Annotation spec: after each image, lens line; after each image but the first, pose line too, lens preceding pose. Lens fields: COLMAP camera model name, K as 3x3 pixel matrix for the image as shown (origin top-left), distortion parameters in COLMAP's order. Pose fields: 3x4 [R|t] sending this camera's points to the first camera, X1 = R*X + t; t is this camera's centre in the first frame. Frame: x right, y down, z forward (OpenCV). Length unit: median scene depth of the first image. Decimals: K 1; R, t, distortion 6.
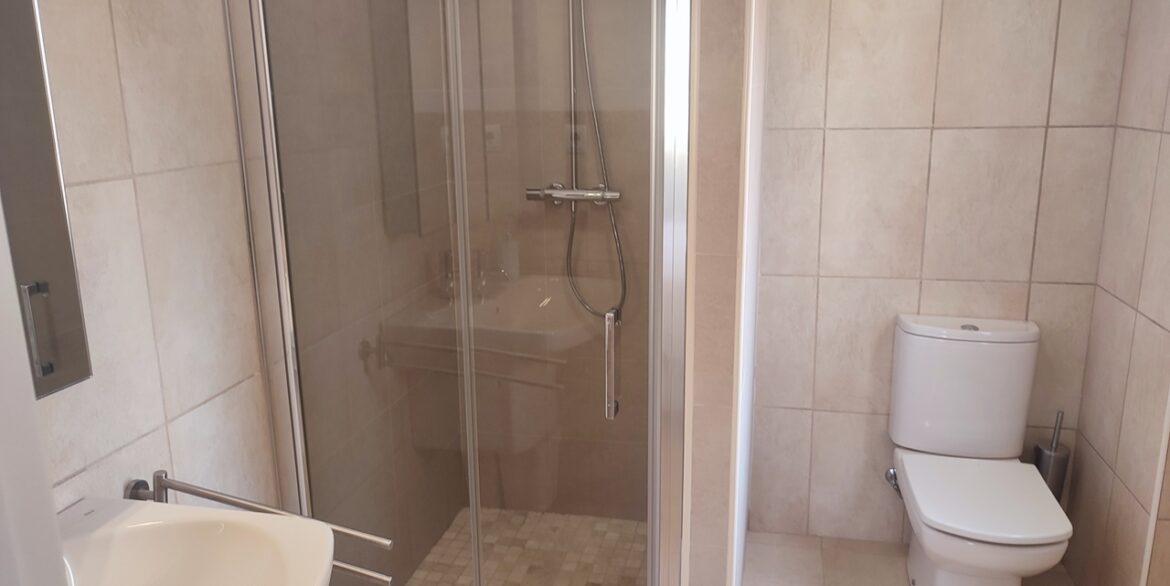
lens RADIAL K [[853.6, 0, 589.5], [0, 853.6, 289.1], [0, 0, 1]] dist [0.033074, -0.030675]
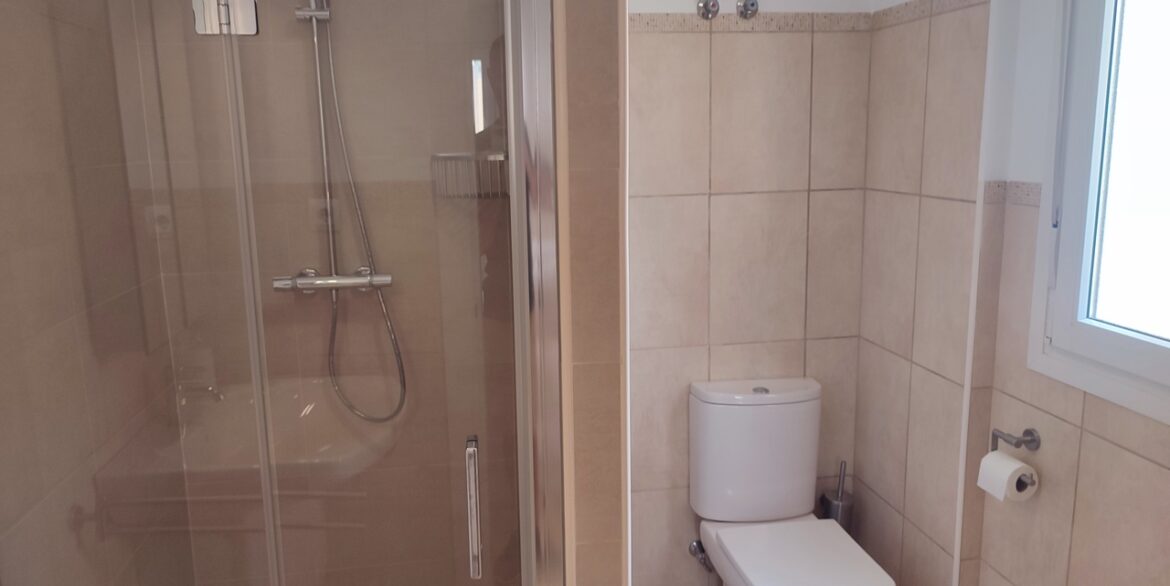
lens RADIAL K [[853.6, 0, 586.7], [0, 853.6, 292.5], [0, 0, 1]] dist [0.033074, -0.030675]
pose [[0.930273, -0.069689, 0.360188, -0.097711], [0.089457, 0.995247, -0.038485, -0.047981], [-0.355794, 0.068023, 0.932085, 0.131573]]
